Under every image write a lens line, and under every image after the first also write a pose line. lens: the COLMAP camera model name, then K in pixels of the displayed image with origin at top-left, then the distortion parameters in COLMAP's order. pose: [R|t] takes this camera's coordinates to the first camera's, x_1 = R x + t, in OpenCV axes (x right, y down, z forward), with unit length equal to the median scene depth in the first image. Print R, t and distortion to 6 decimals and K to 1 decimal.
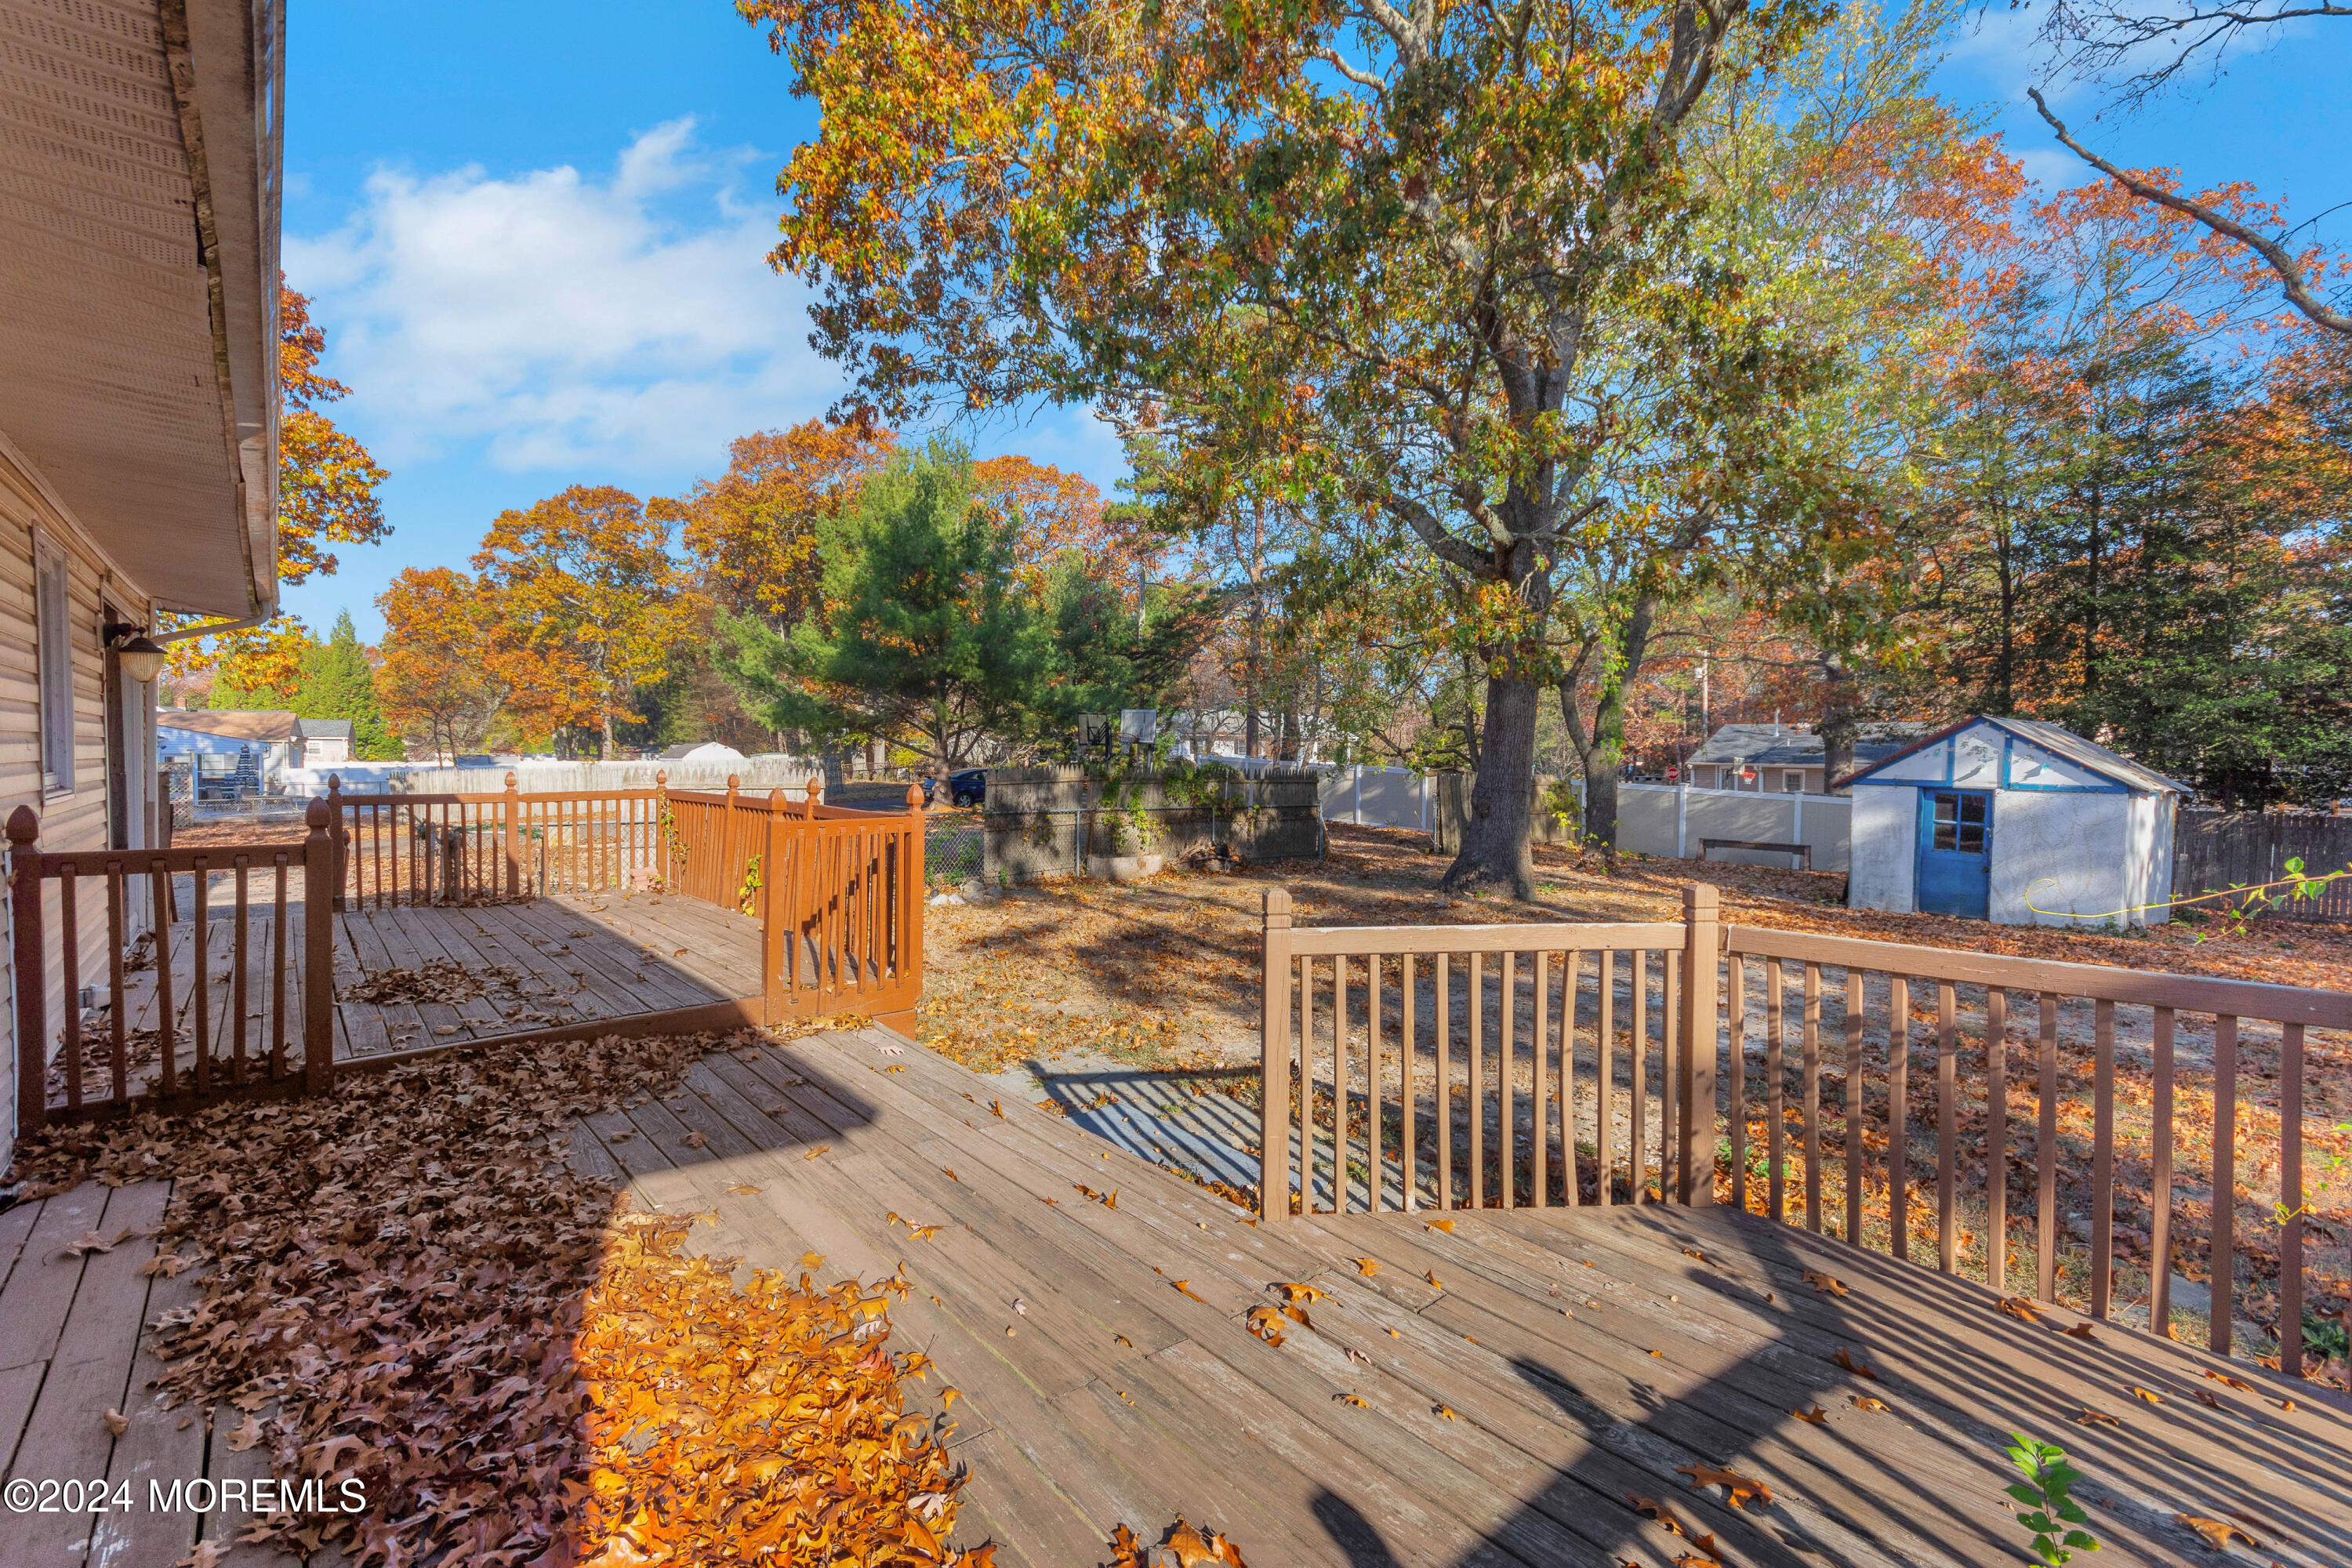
lens RADIAL K [[1045.2, 0, 1154.5], [0, 1045.2, 773.1], [0, 0, 1]] dist [-0.003201, -0.001212]
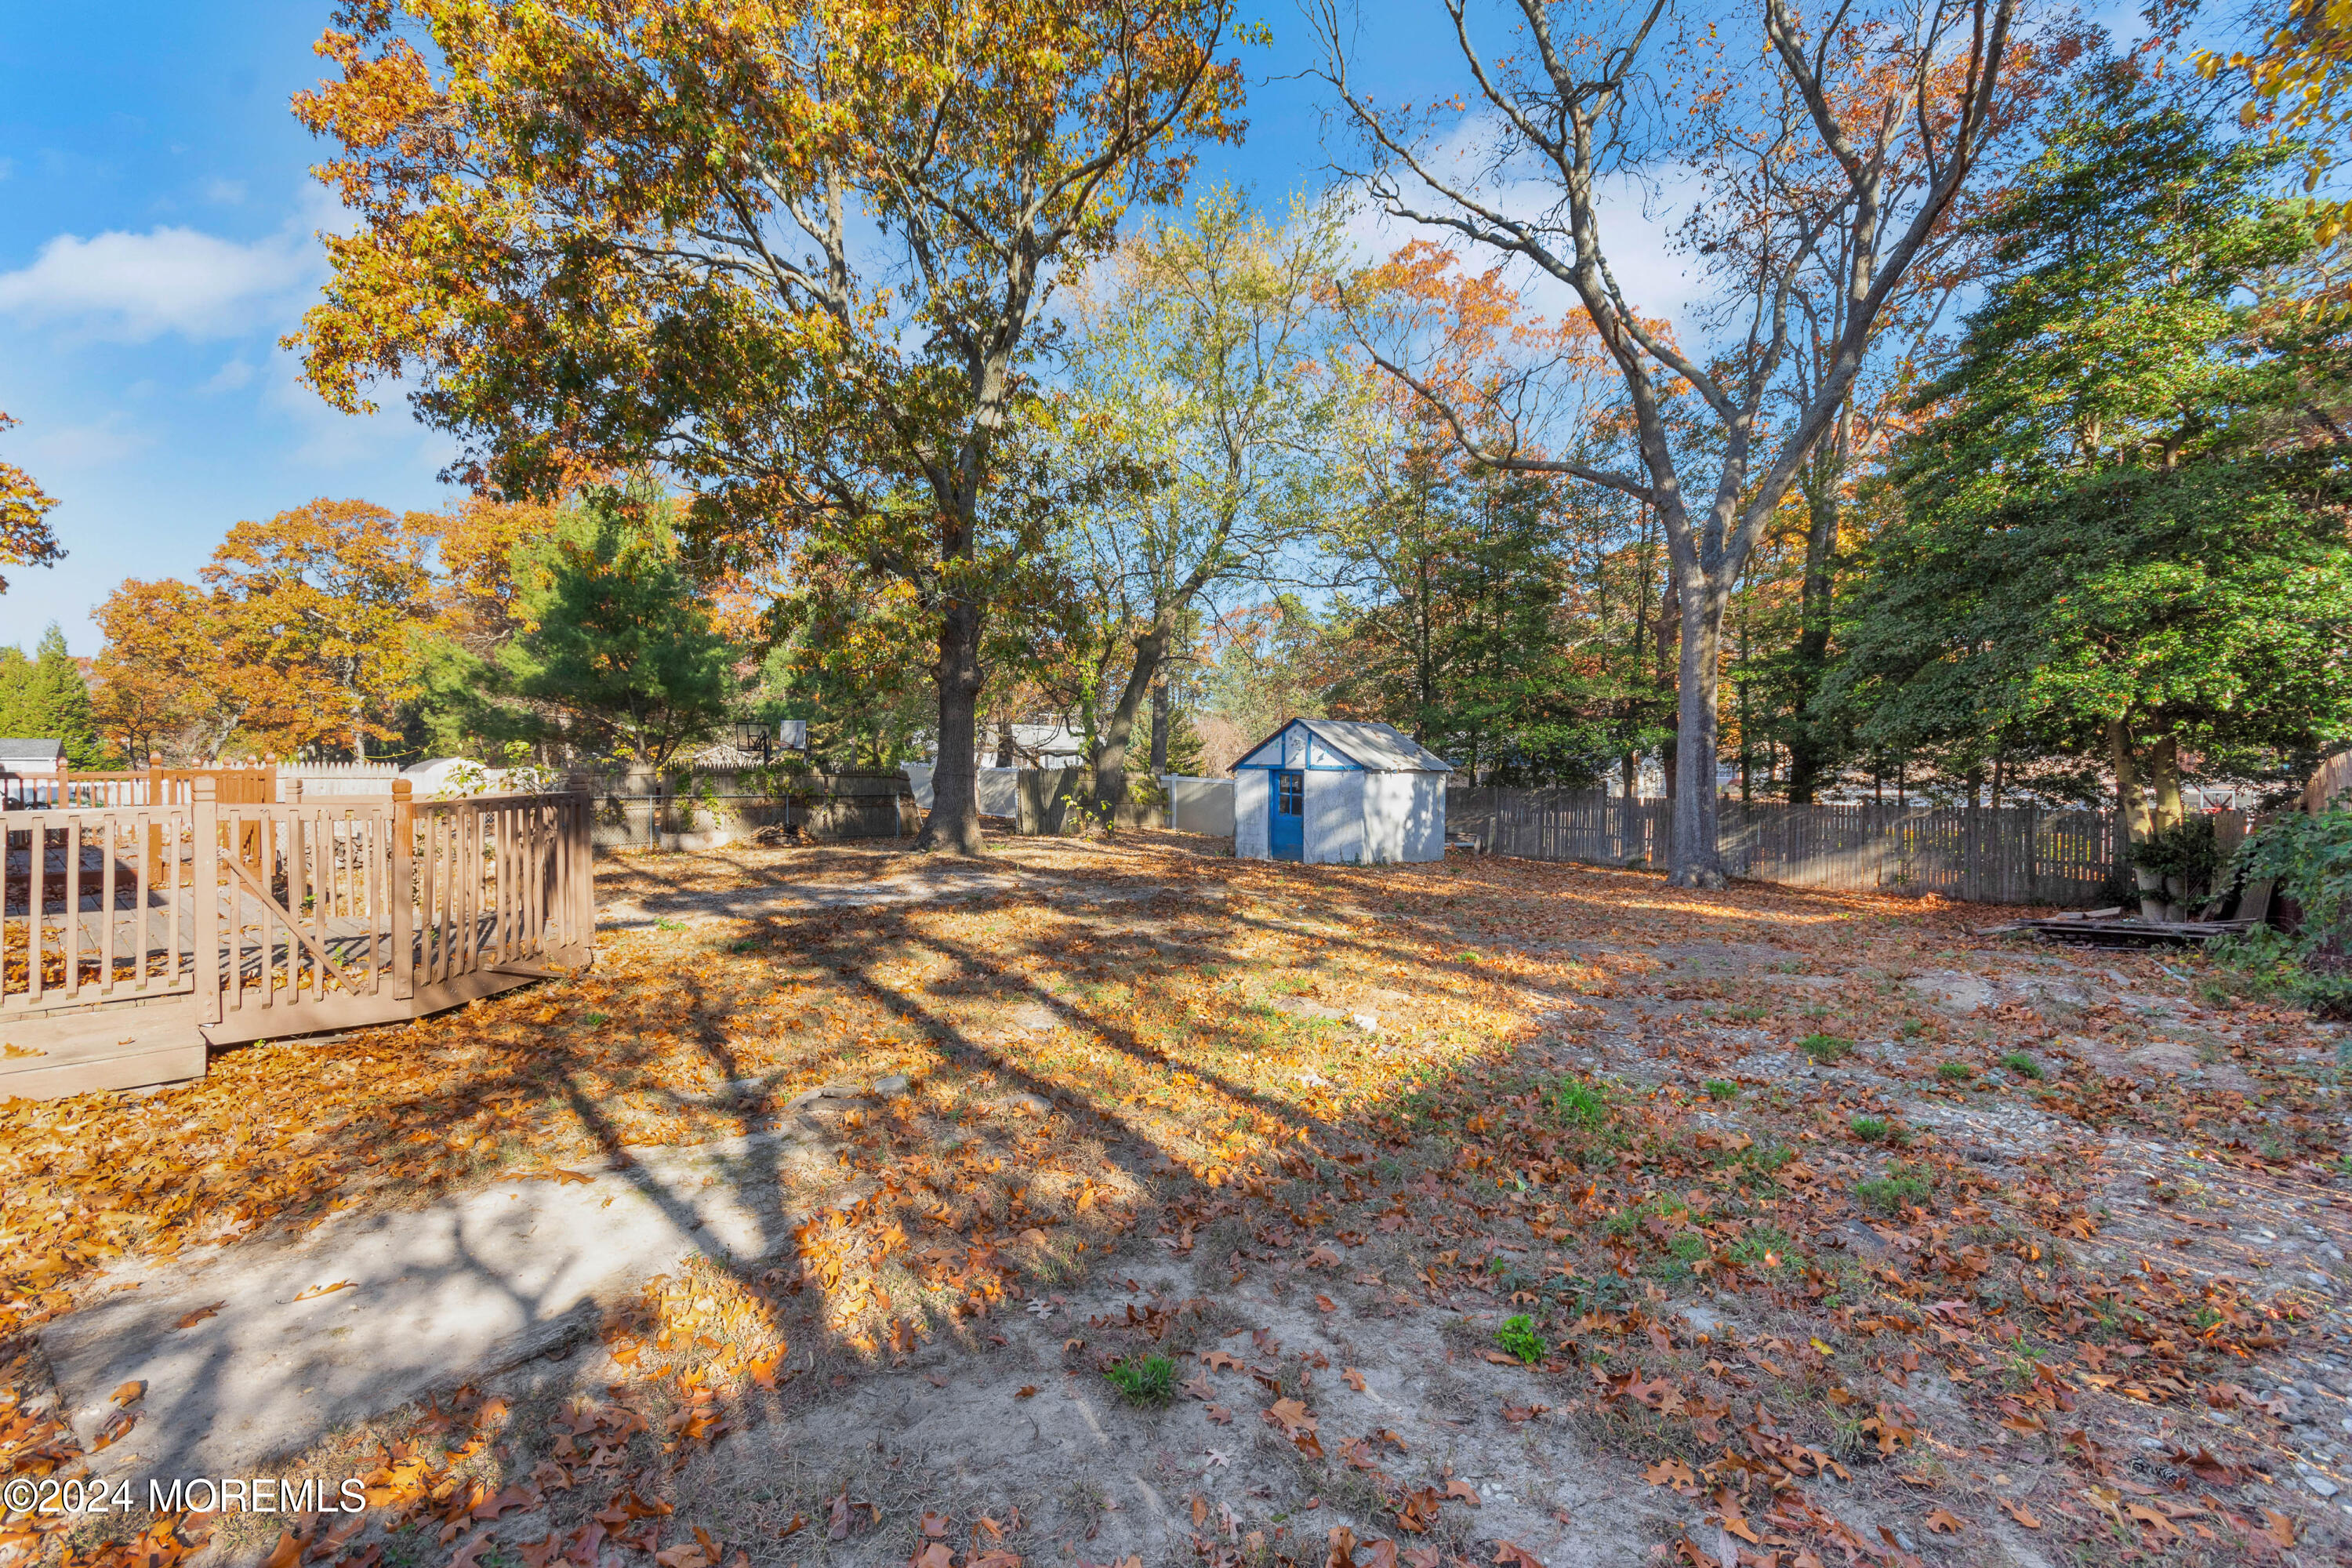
lens RADIAL K [[1045.2, 0, 1170.9], [0, 1045.2, 773.0], [0, 0, 1]] dist [-0.003201, -0.001212]
pose [[0.989167, -0.013176, 0.146203, 0.216105], [0.015187, 0.999805, -0.012646, 0.018234], [-0.146007, 0.014730, 0.989174, -0.197863]]
